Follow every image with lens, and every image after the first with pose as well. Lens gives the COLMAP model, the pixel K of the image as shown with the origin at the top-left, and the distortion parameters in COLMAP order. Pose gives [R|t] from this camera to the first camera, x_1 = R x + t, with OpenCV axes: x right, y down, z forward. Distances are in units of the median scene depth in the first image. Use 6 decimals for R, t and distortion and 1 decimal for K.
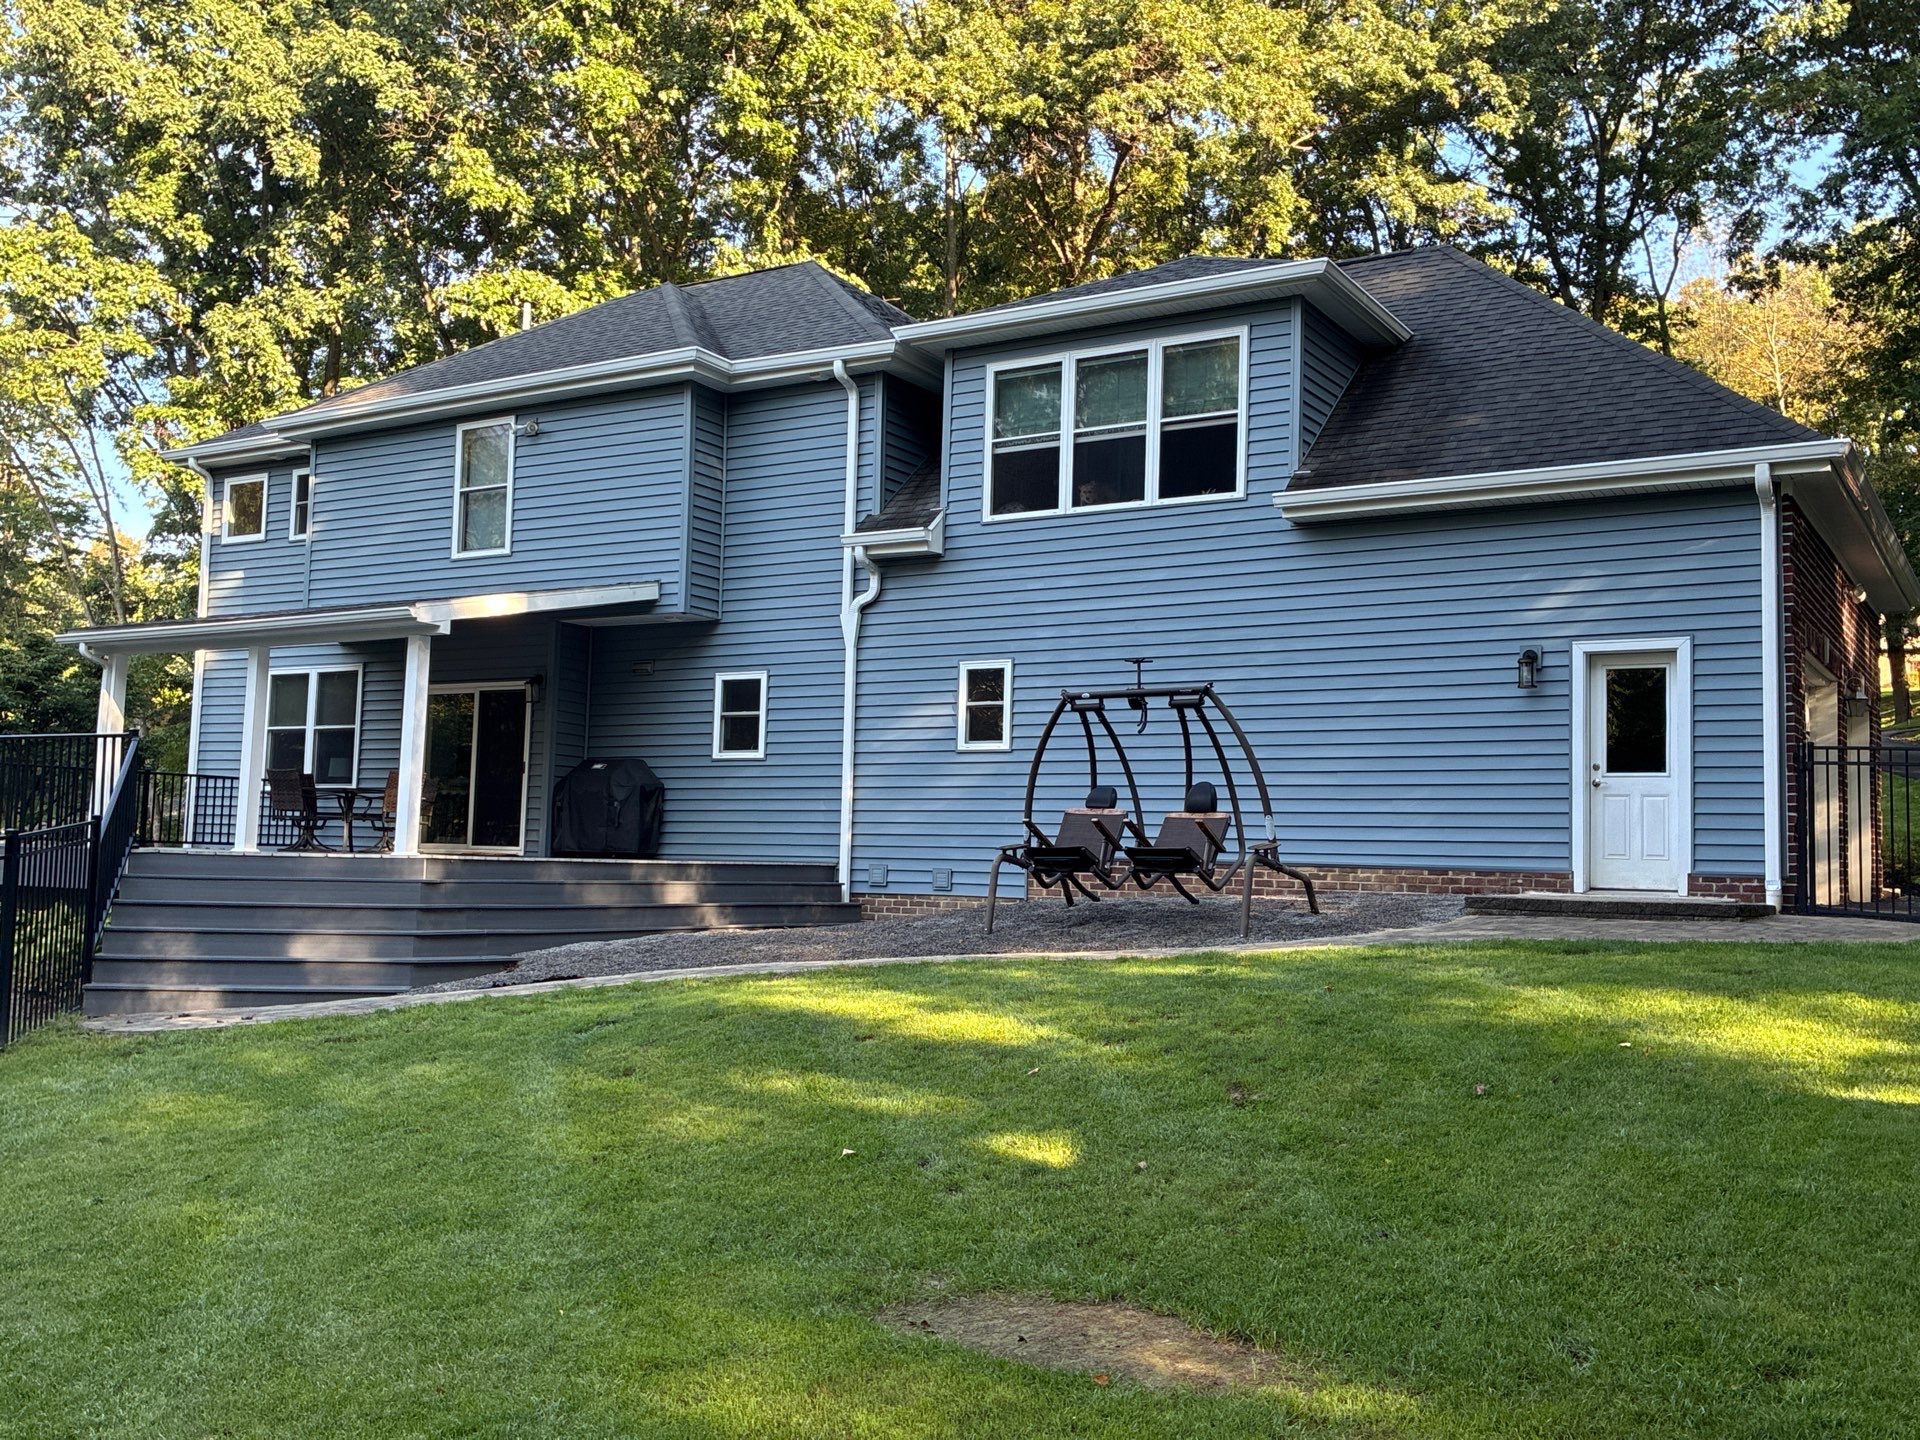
lens RADIAL K [[1800.6, 0, 948.9], [0, 1800.6, 725.3], [0, 0, 1]] dist [0.054563, -0.110359]
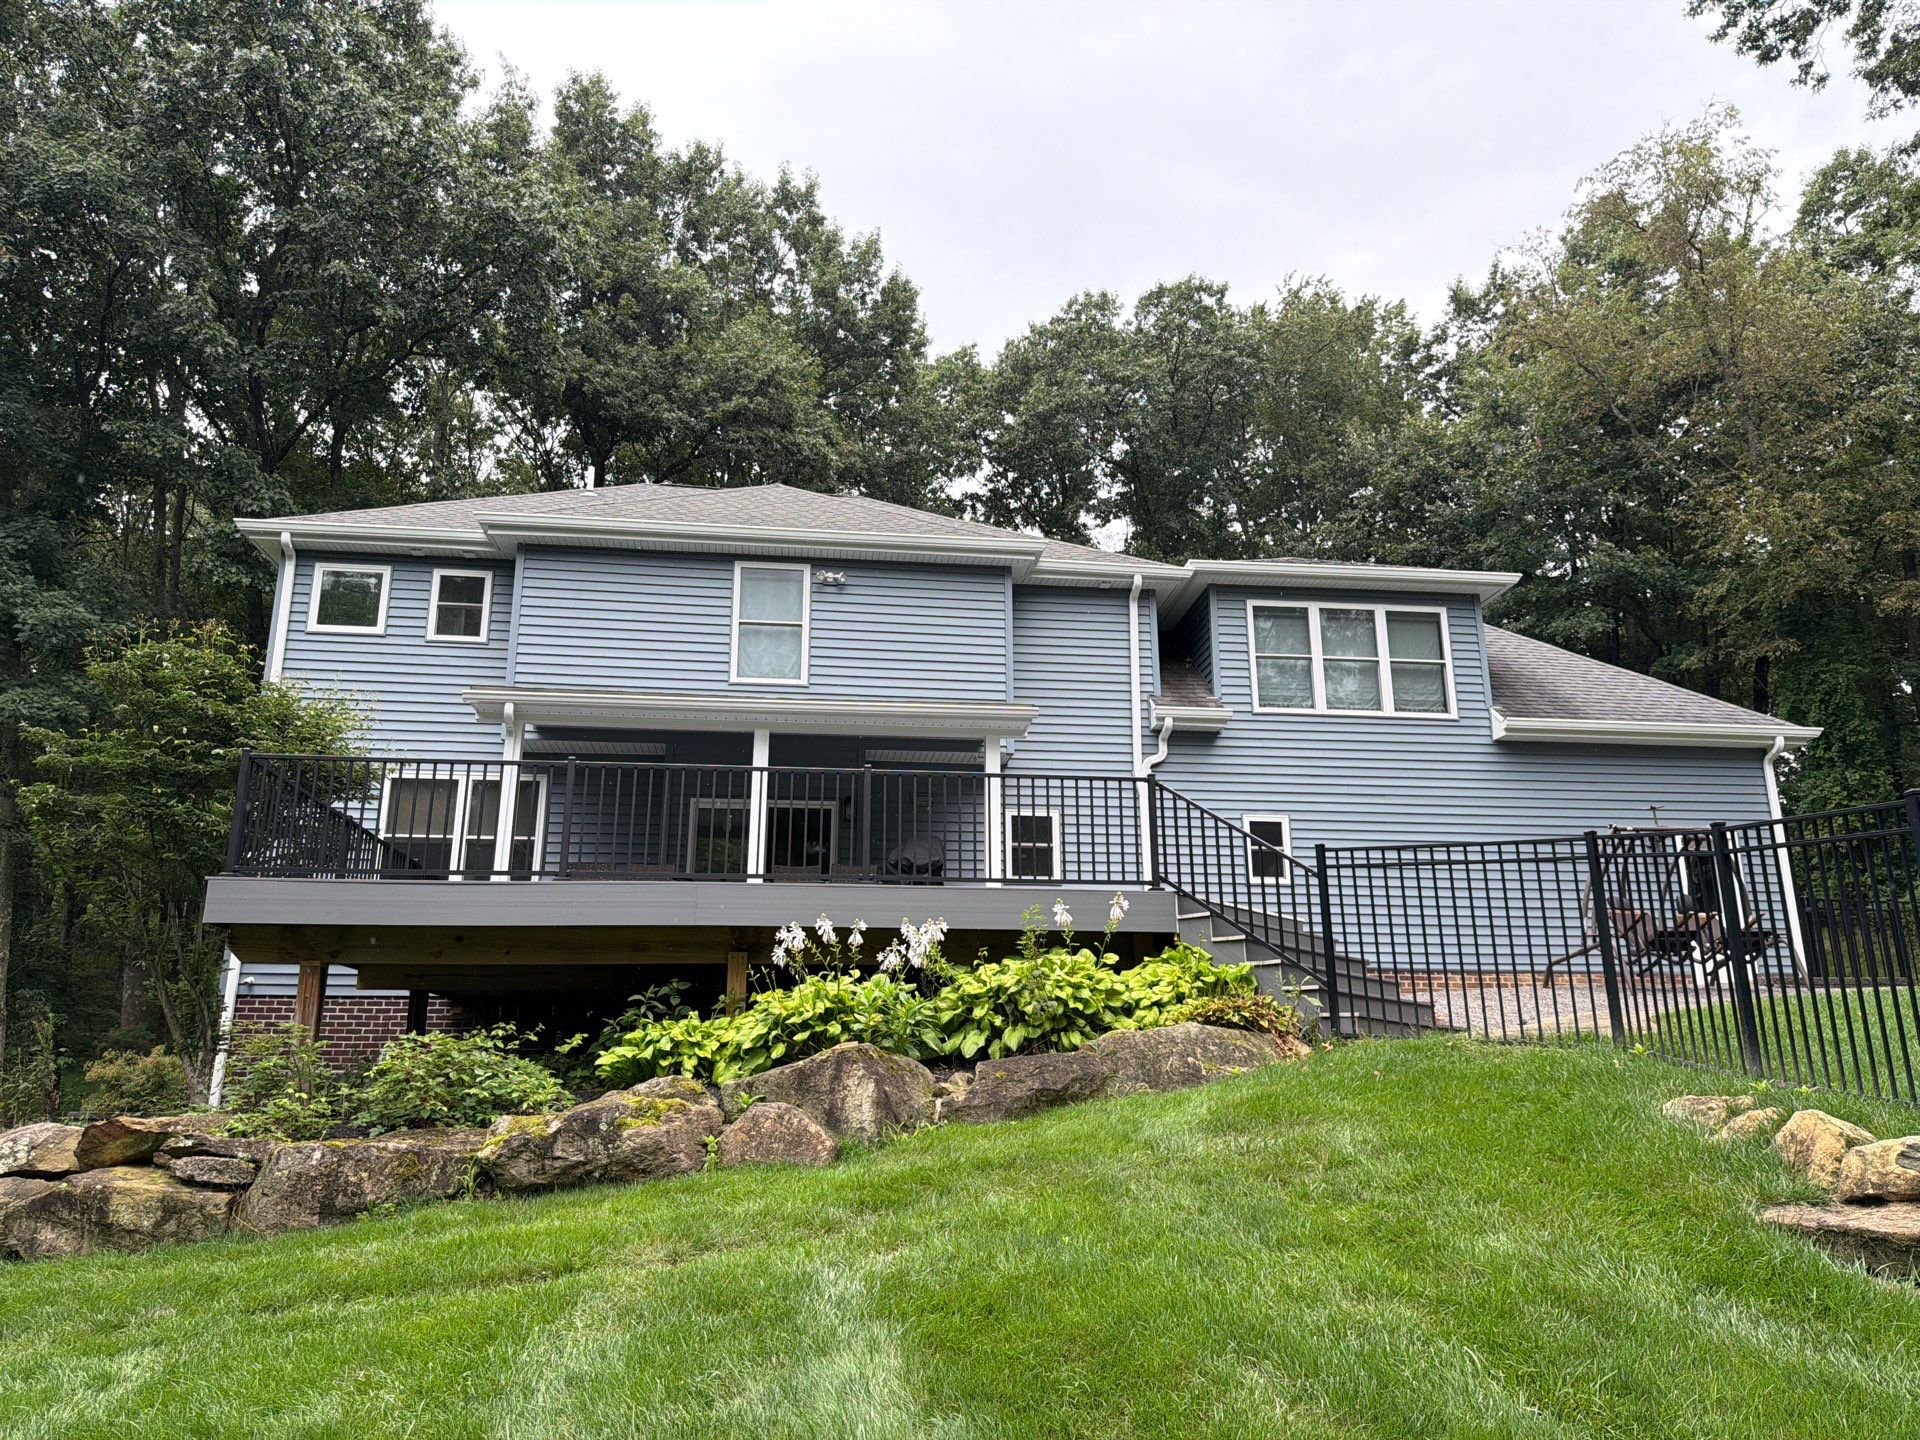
lens RADIAL K [[1334.4, 0, 961.4], [0, 1334.4, 706.1], [0, 0, 1]] dist [0.158754, -0.262634]
pose [[0.776478, 0.147479, 0.612643, -0.707732], [-0.026687, 0.979051, -0.201859, 0.083508], [-0.629579, 0.140389, 0.764148, 0.347128]]
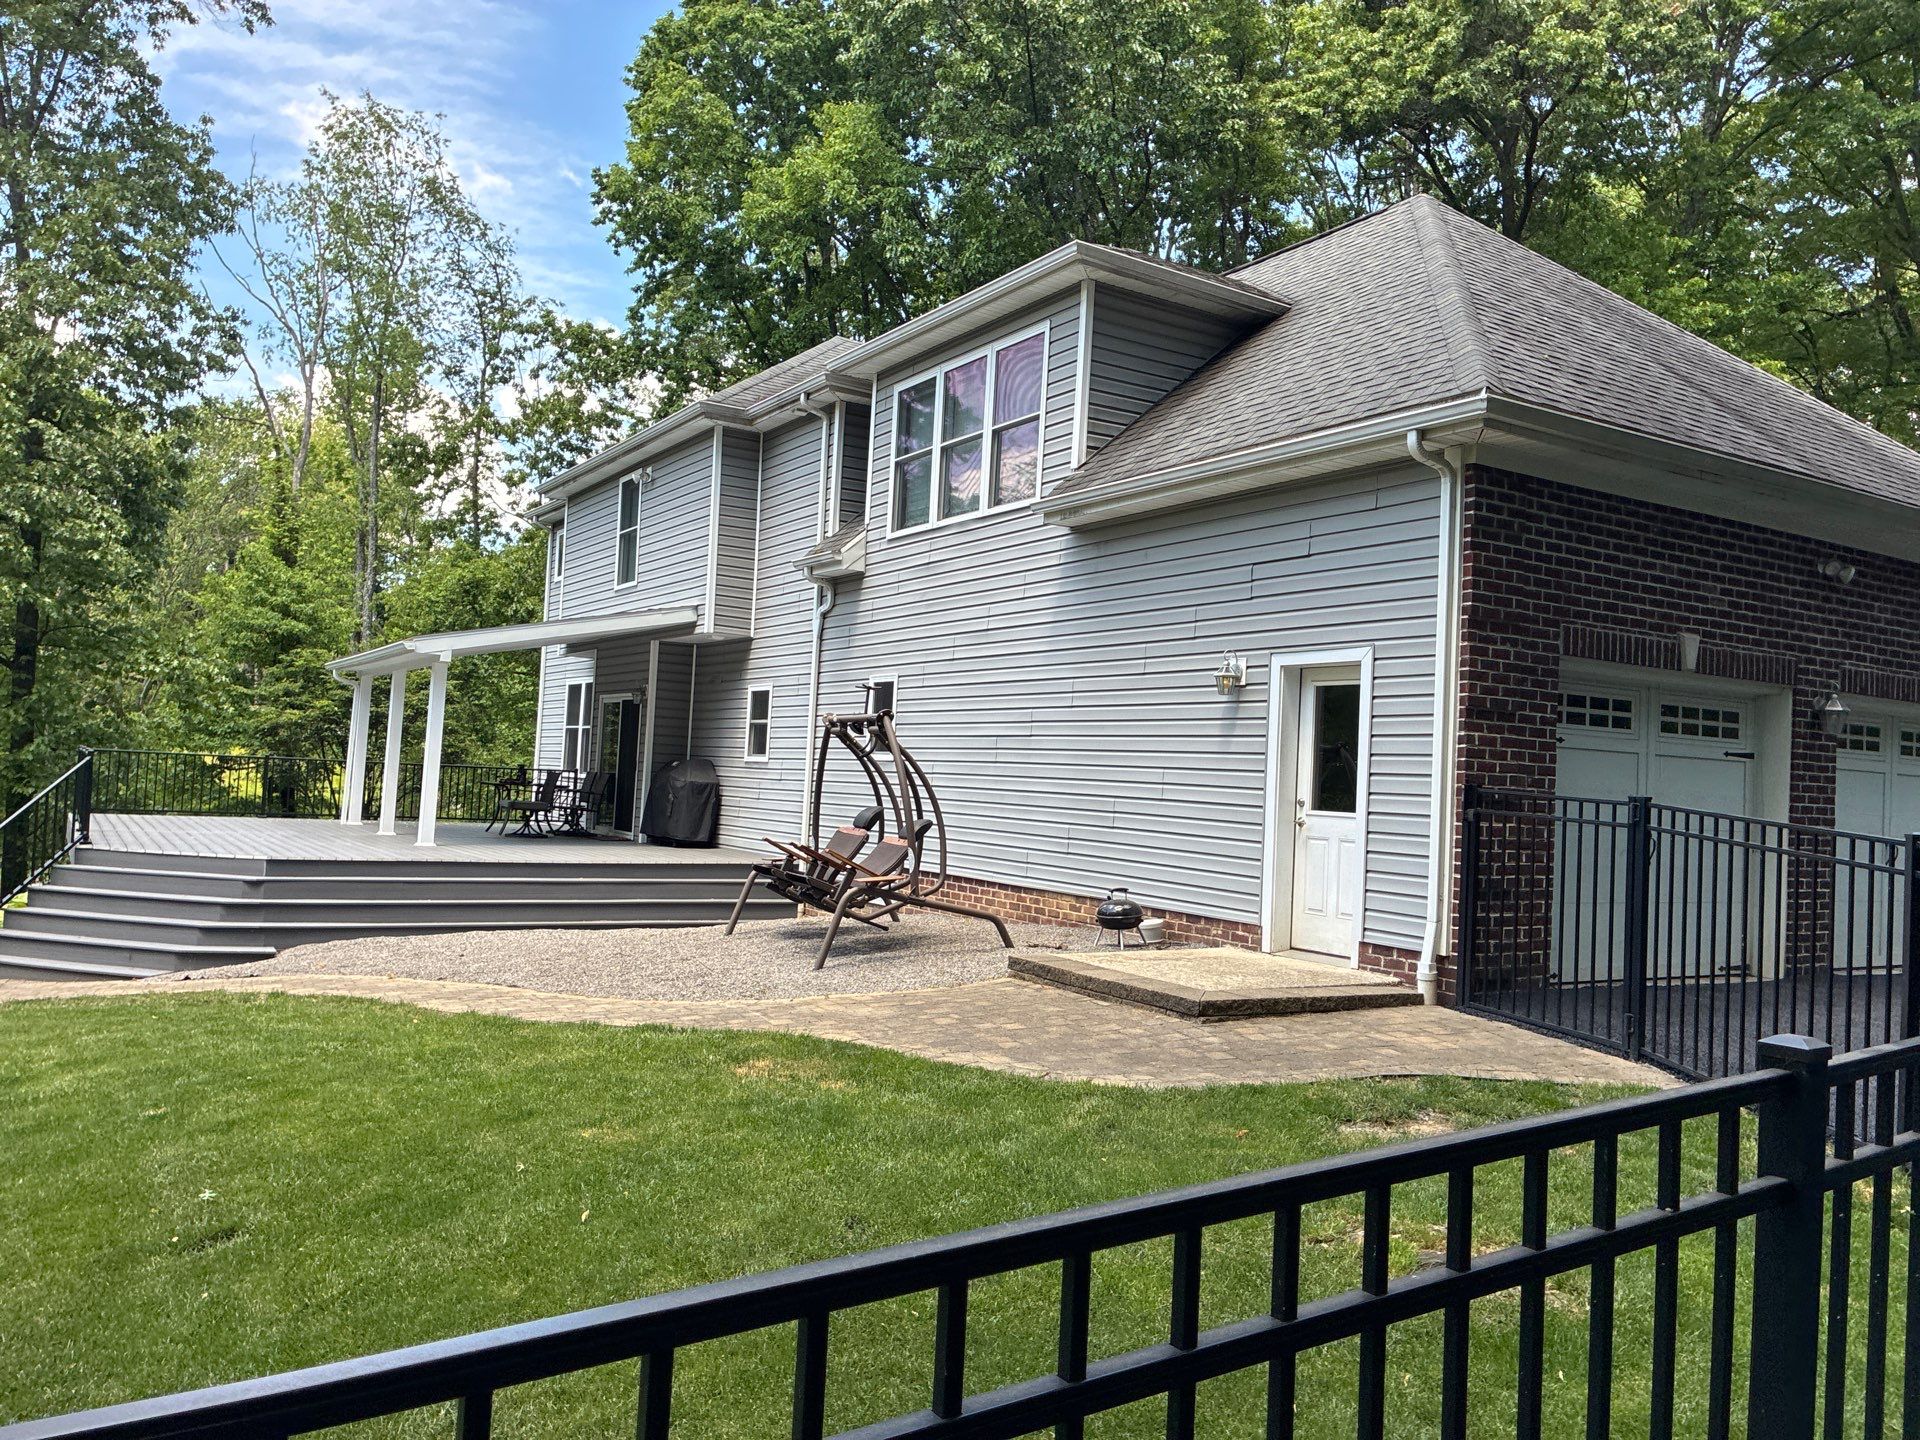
lens RADIAL K [[1461.5, 0, 956.0], [0, 1461.5, 716.3], [0, 0, 1]] dist [0.061253, -0.078645]
pose [[0.894626, -0.002454, -0.446808, 0.398771], [0.010613, 0.999819, 0.015759, -0.022669], [0.446689, -0.018840, 0.894491, 0.247349]]
